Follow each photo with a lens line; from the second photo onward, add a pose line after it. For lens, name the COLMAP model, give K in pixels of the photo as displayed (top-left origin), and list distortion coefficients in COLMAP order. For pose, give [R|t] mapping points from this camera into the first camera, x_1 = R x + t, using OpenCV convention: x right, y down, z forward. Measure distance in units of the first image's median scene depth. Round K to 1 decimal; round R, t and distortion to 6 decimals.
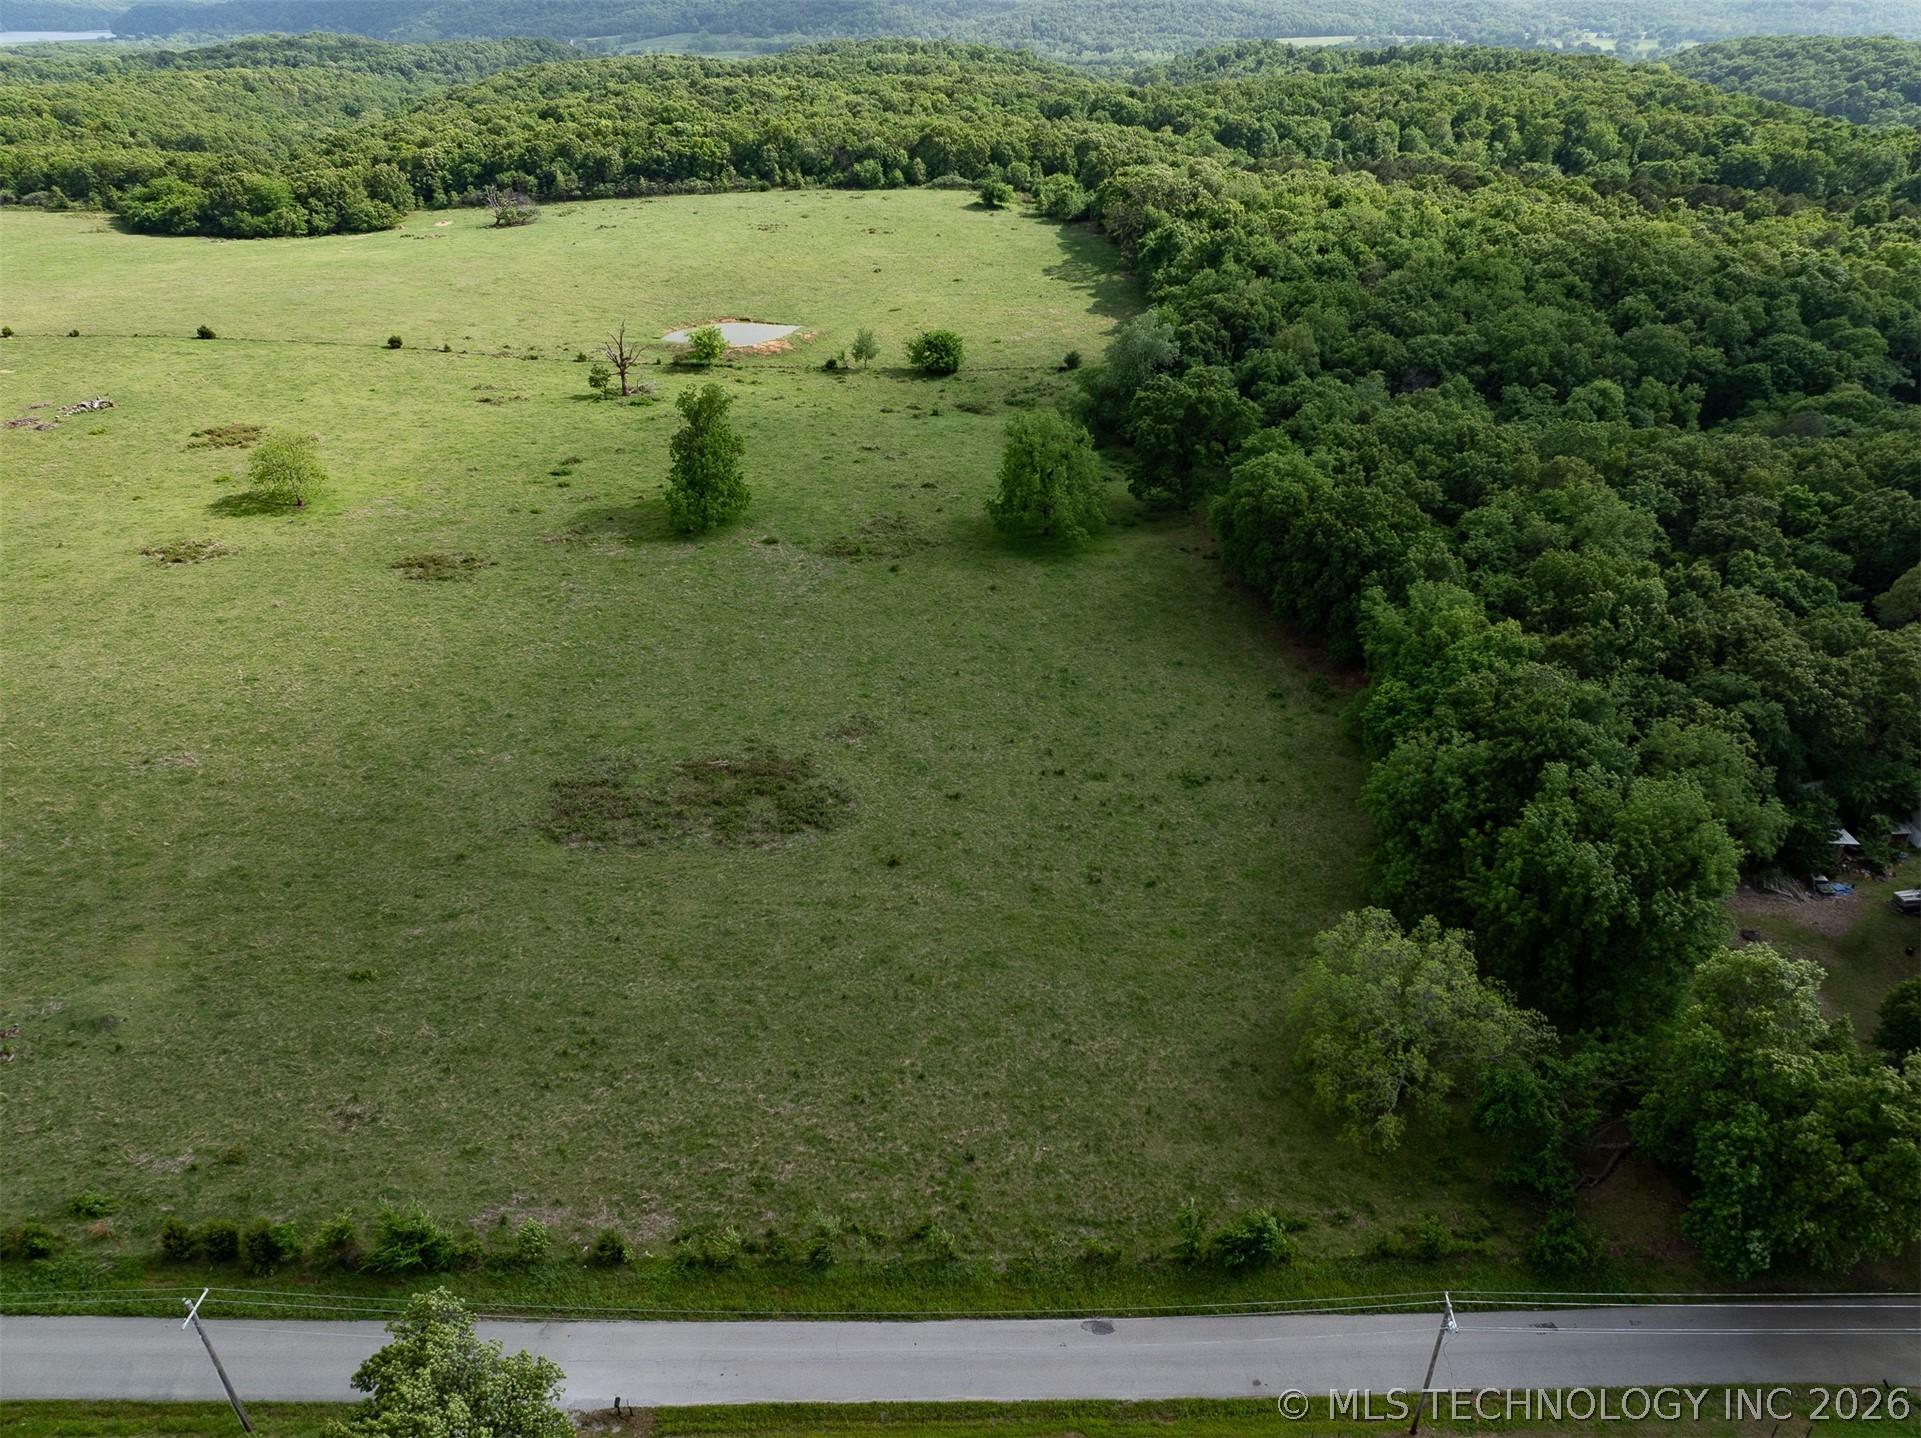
lens RADIAL K [[1335.9, 0, 961.3], [0, 1335.9, 724.4], [0, 0, 1]] dist [-0.055810, 0.025223]
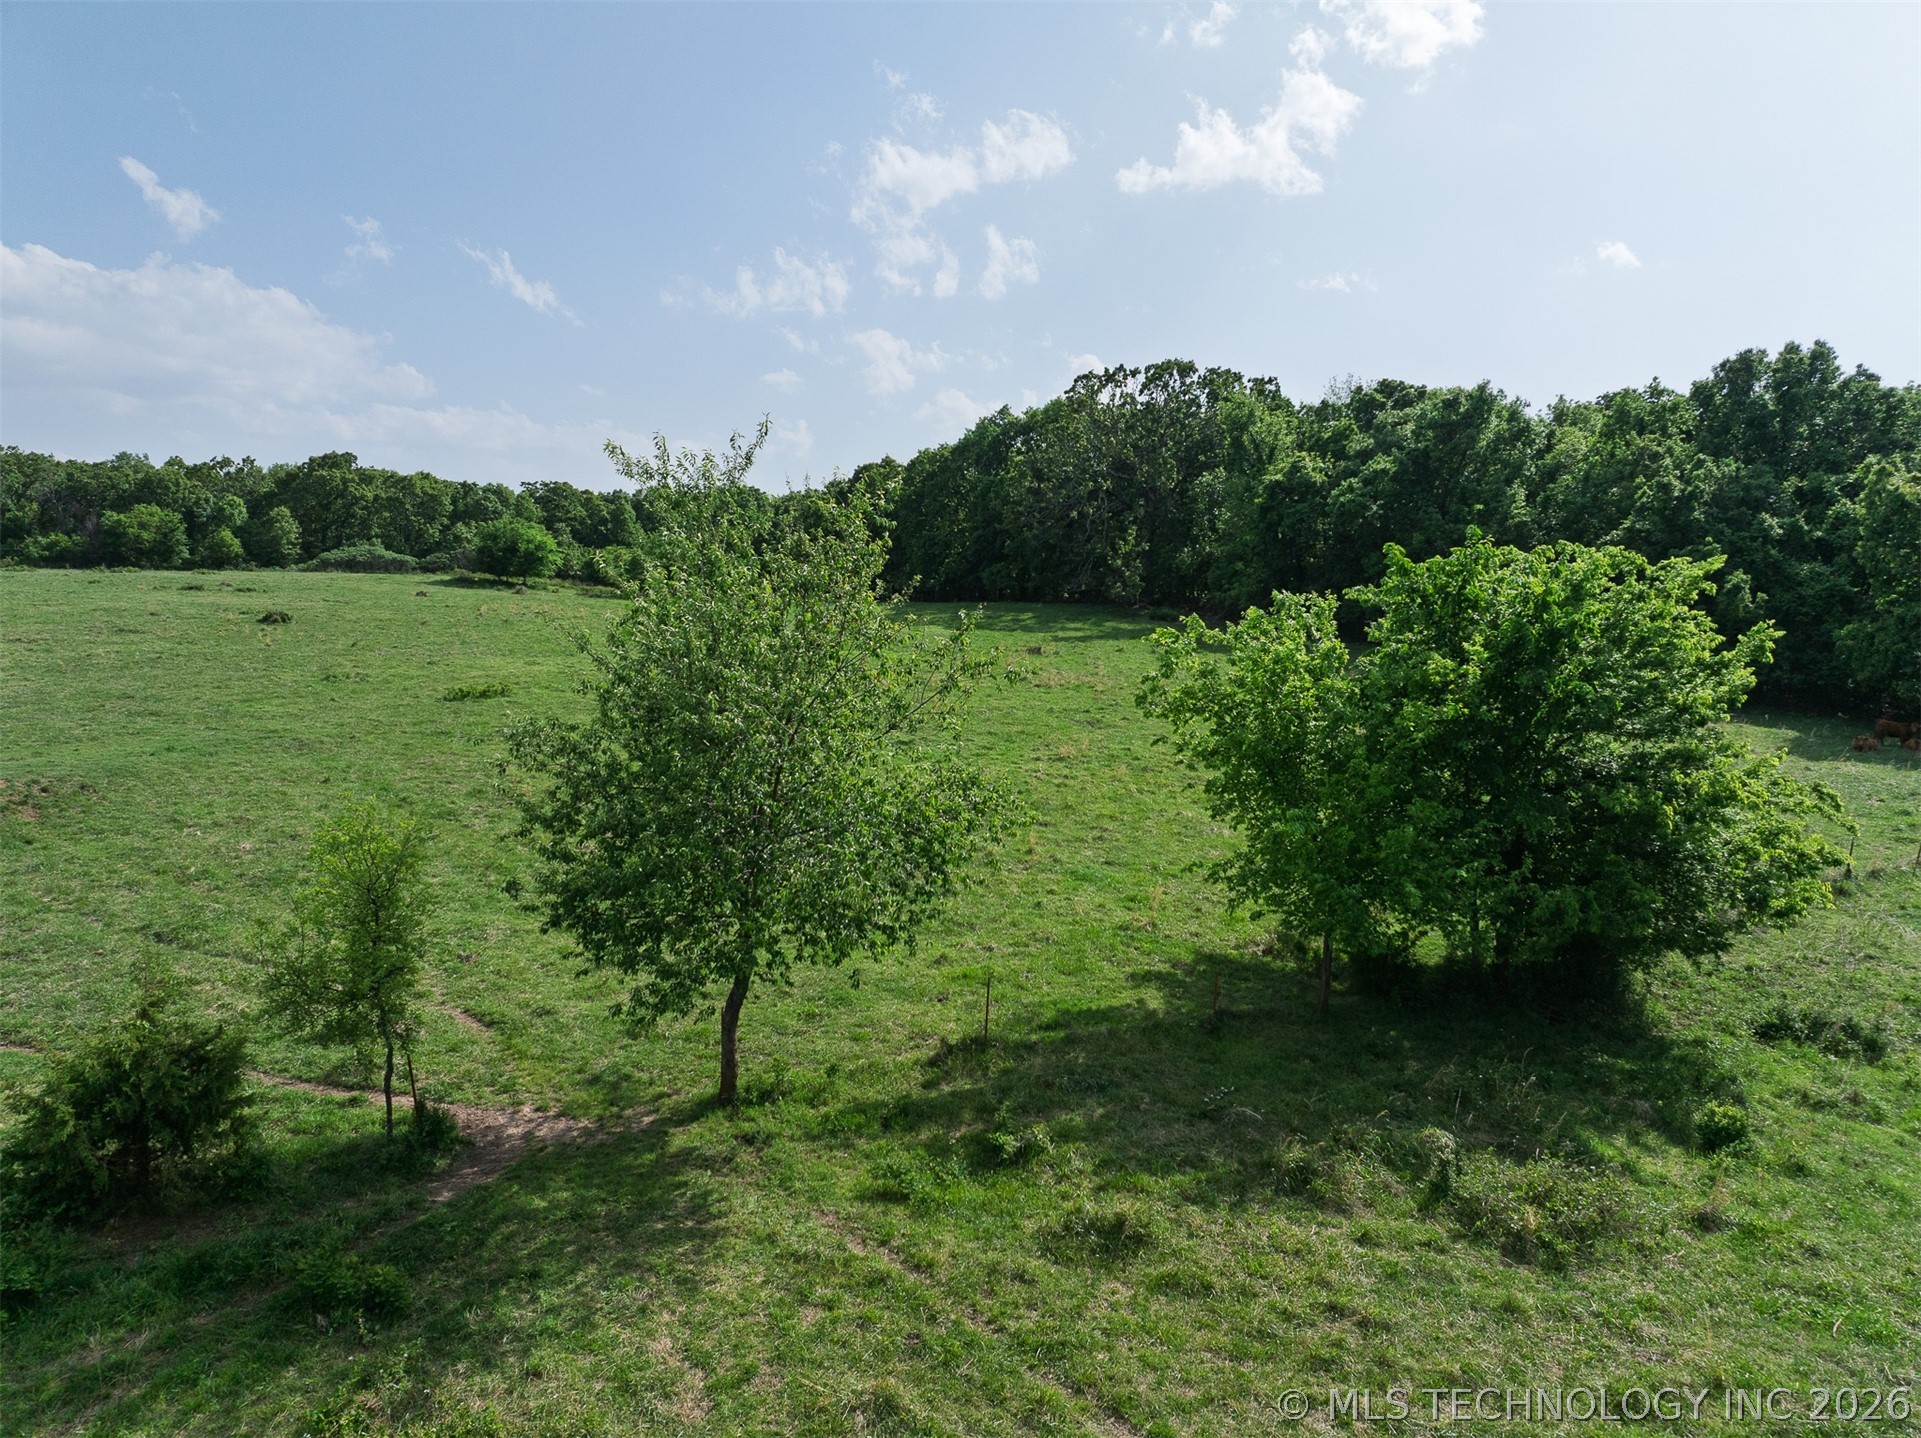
lens RADIAL K [[1335.9, 0, 952.1], [0, 1335.9, 708.5], [0, 0, 1]] dist [-0.055810, 0.025223]
pose [[0.862140, -0.026826, 0.505960, -0.107795], [0.240352, 0.900741, -0.361796, -0.292305], [-0.446033, 0.433528, 0.783012, 1.055746]]
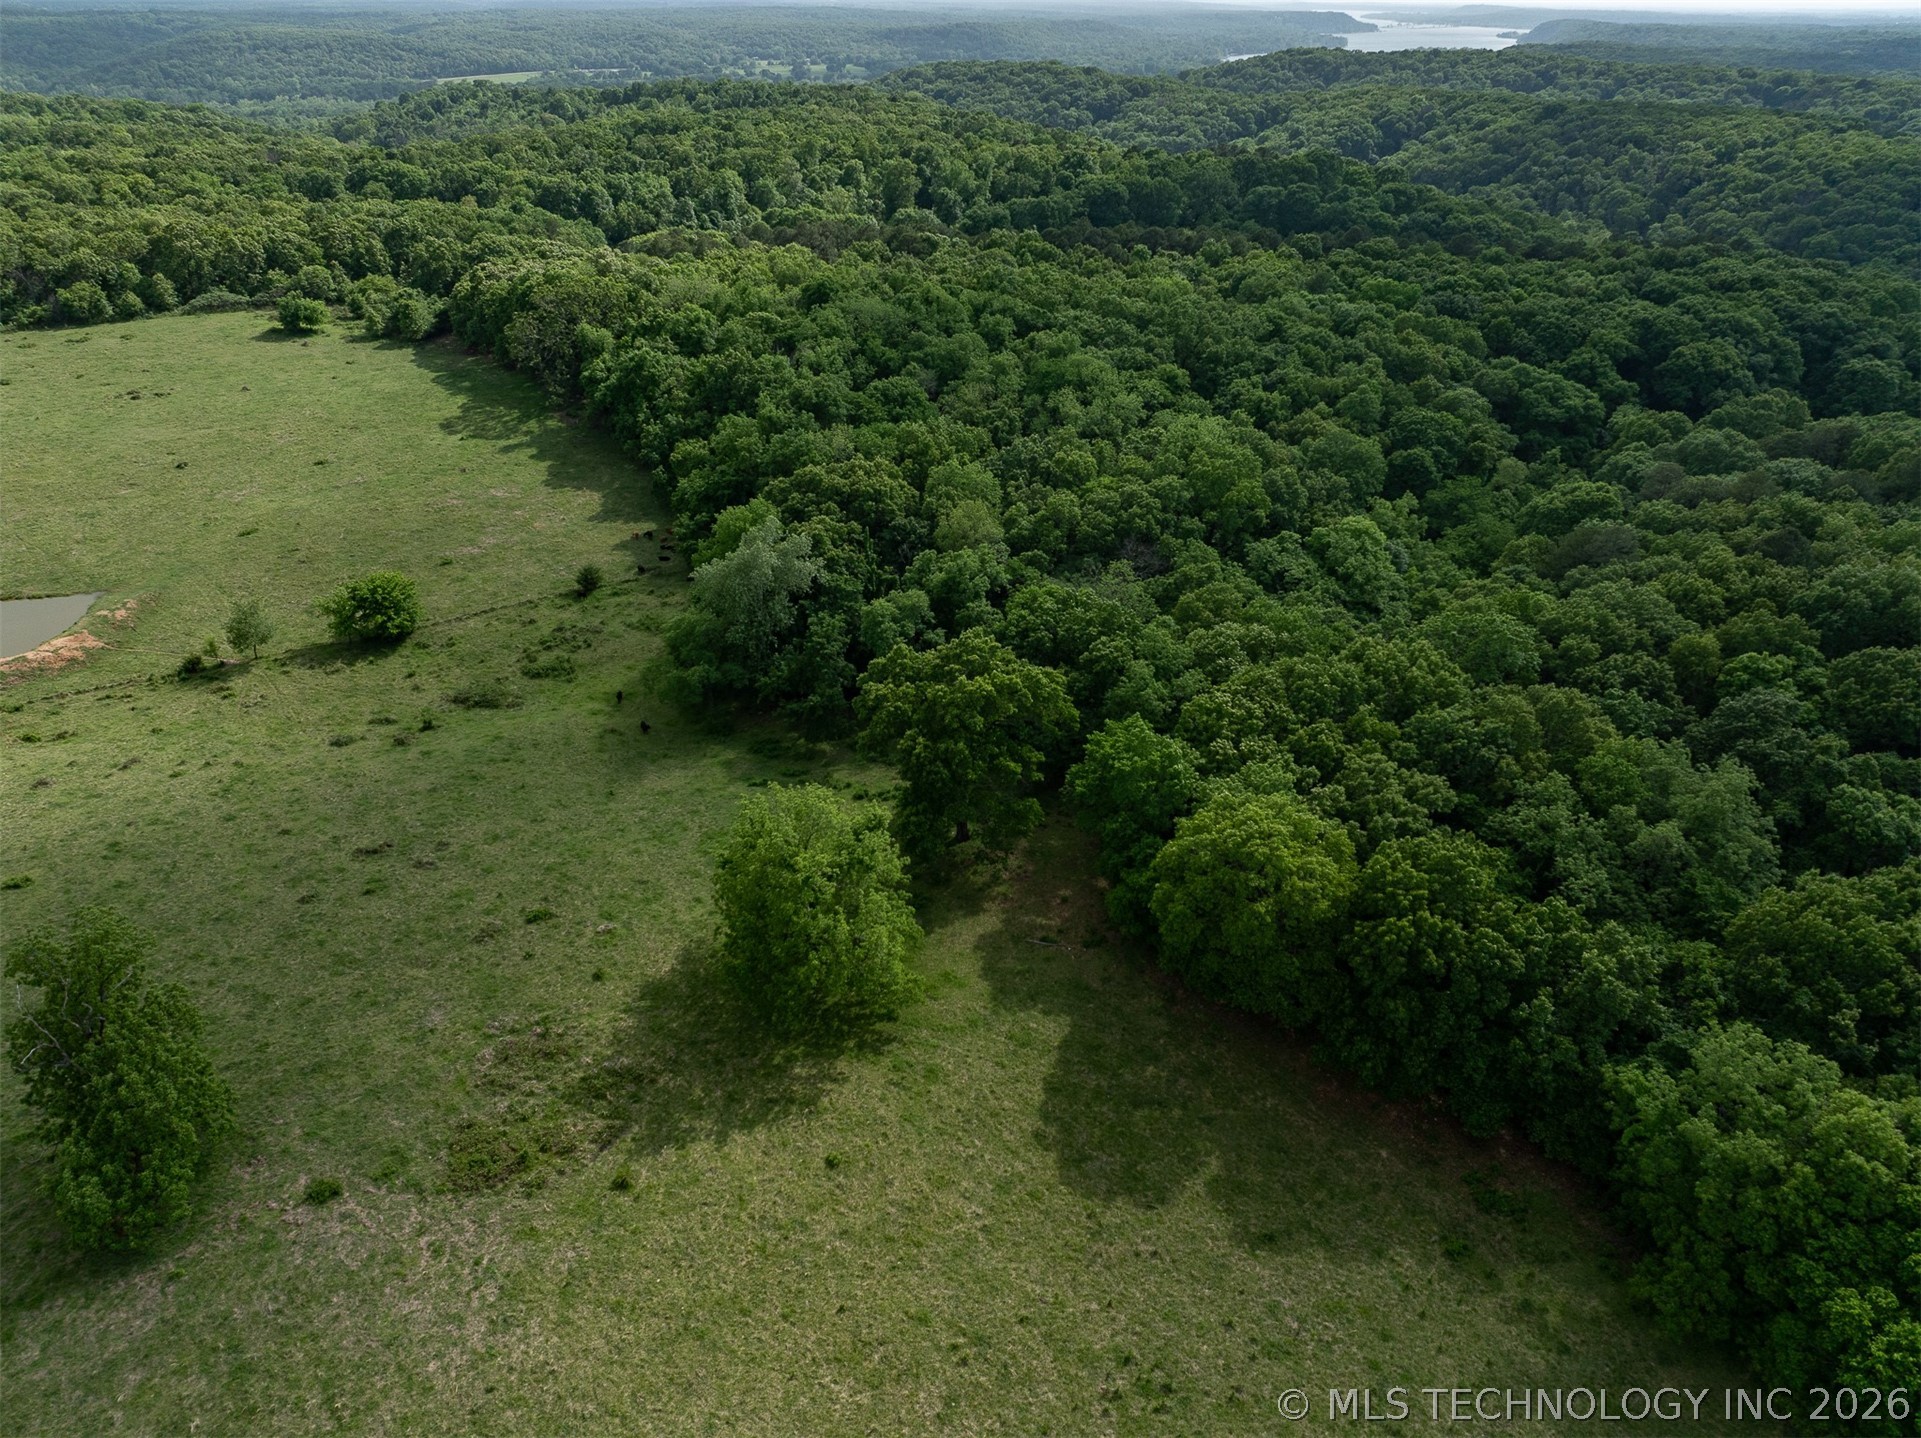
lens RADIAL K [[1335.9, 0, 962.2], [0, 1335.9, 719.0], [0, 0, 1]] dist [-0.055810, 0.025223]
pose [[0.844948, -0.245369, 0.475244, -0.104303], [0.256587, 0.965593, 0.042344, -0.208142], [-0.469282, 0.086163, 0.878835, 0.368162]]
